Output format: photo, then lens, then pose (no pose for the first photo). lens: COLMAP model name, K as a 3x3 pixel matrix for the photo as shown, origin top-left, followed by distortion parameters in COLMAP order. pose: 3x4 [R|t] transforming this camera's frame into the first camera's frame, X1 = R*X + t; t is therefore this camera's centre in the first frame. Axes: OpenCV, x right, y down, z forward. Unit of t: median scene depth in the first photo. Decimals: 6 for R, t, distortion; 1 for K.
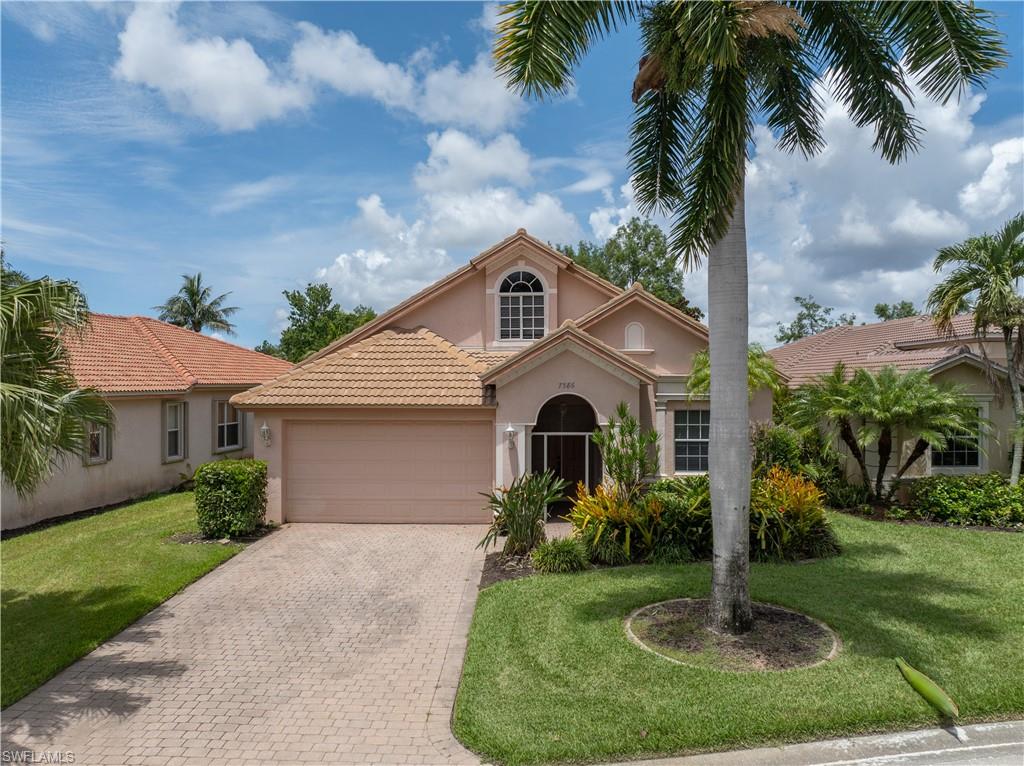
lens RADIAL K [[726.7, 0, 517.3], [0, 726.7, 380.7], [0, 0, 1]] dist [-0.040523, 0.026214]
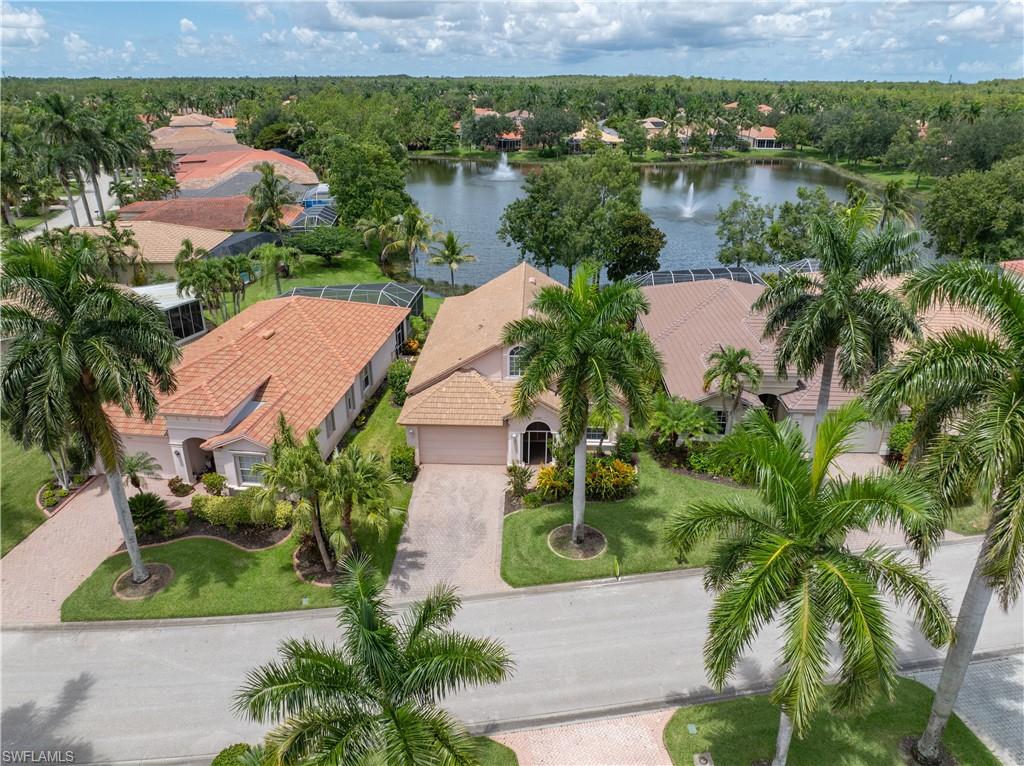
lens RADIAL K [[726.7, 0, 509.9], [0, 726.7, 378.5], [0, 0, 1]] dist [-0.040523, 0.026214]
pose [[0.999918, 0.007050, -0.010655, 0.000322], [-0.002347, 0.921141, 0.389223, -1.281359], [0.012559, -0.389166, 0.921082, -1.414922]]
